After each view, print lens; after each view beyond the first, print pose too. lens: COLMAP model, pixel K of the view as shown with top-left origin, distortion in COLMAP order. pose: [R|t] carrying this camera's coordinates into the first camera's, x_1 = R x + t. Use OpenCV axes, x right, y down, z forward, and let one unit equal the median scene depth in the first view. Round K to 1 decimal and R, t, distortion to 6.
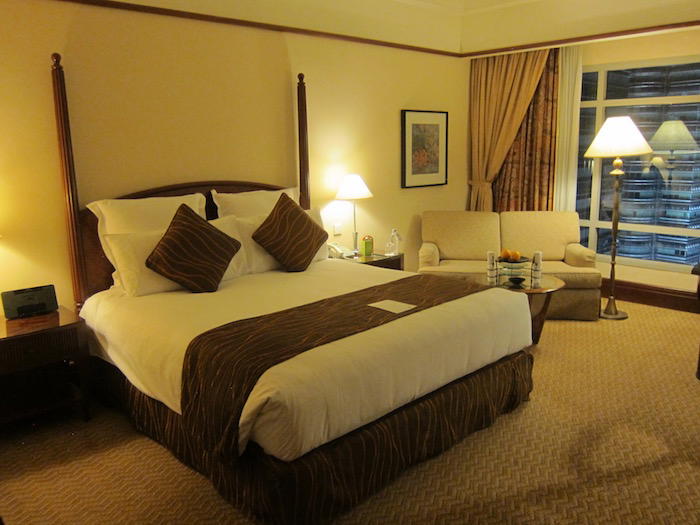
lens RADIAL K [[584.4, 0, 350.0], [0, 584.4, 262.5], [0, 0, 1]] dist [-0.066521, 0.026064]
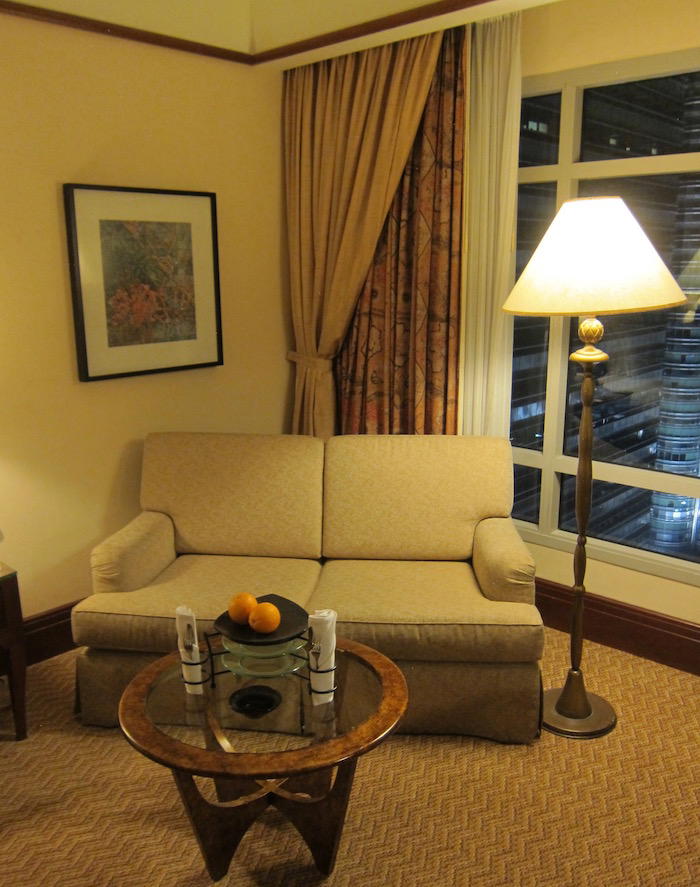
lens RADIAL K [[771.0, 0, 355.6], [0, 771.0, 454.9], [0, 0, 1]] dist [-0.042881, -0.002229]
pose [[0.998485, -0.001491, 0.055002, 0.248294], [-0.001080, 0.998909, 0.046679, -0.099370], [-0.055011, -0.046668, 0.997395, 0.447290]]
